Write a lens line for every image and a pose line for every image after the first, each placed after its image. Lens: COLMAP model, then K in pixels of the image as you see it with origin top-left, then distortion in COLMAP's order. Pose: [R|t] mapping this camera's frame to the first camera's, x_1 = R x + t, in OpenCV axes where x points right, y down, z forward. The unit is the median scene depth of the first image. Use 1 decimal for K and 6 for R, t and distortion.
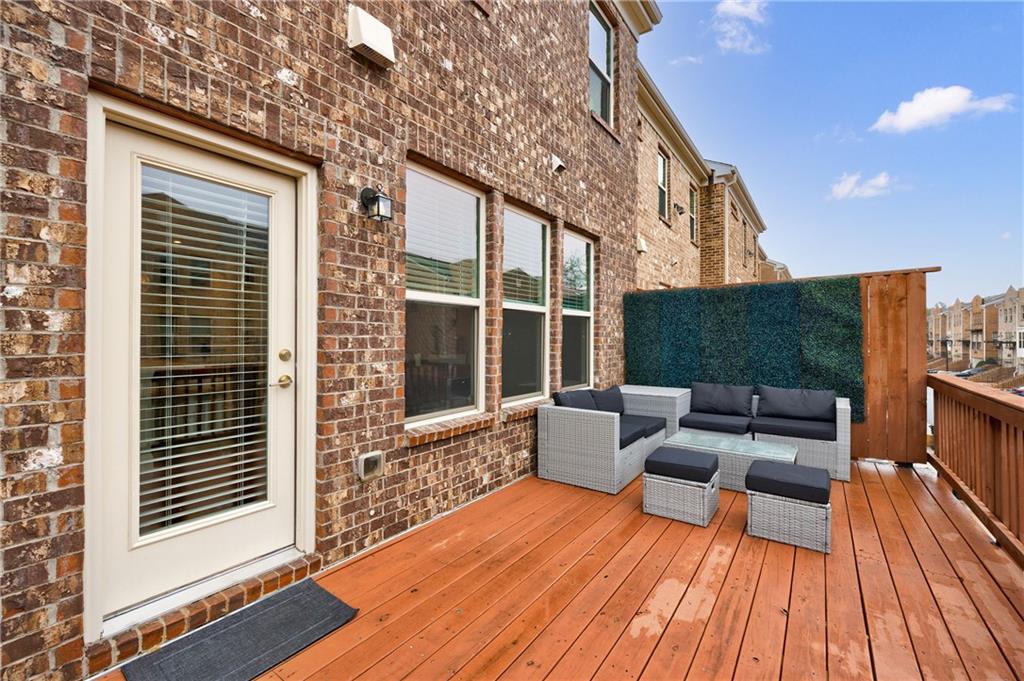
lens RADIAL K [[430.0, 0, 512.3], [0, 430.0, 337.6], [0, 0, 1]] dist [-0.004556, -0.000535]
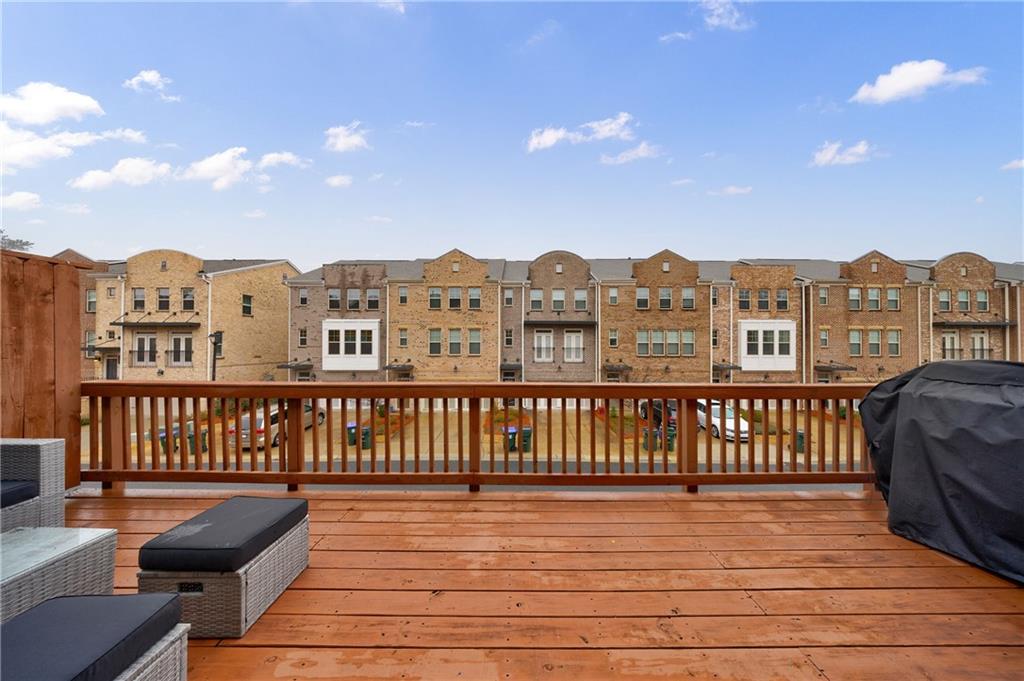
lens RADIAL K [[299.5, 0, 506.6], [0, 299.5, 340.7], [0, 0, 1]] dist [-0.004284, 0.000083]
pose [[-0.579803, 0.006846, 0.814728, -0.050572], [-0.004355, 0.999924, -0.011502, 0.001651], [-0.814745, -0.010217, -0.579730, 0.685741]]
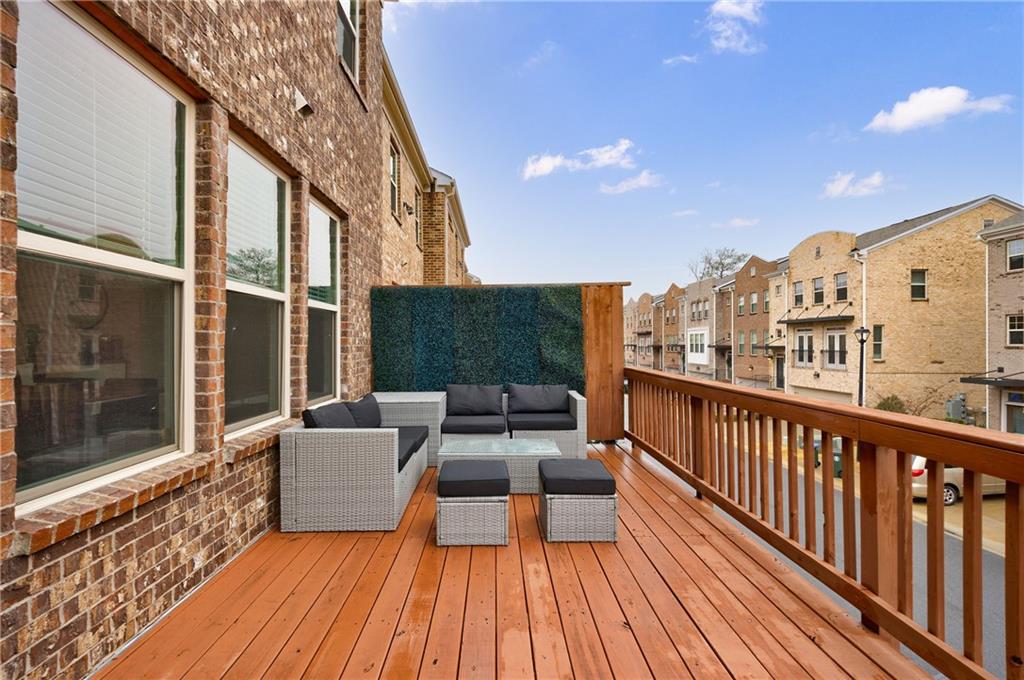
lens RADIAL K [[433.1, 0, 503.4], [0, 433.1, 343.1], [0, 0, 1]] dist [-0.004267, -0.001363]
pose [[0.801526, -0.002353, 0.597955, -0.073045], [0.001171, 0.999997, 0.002365, 0.012883], [-0.597958, -0.001195, 0.801526, 0.213206]]
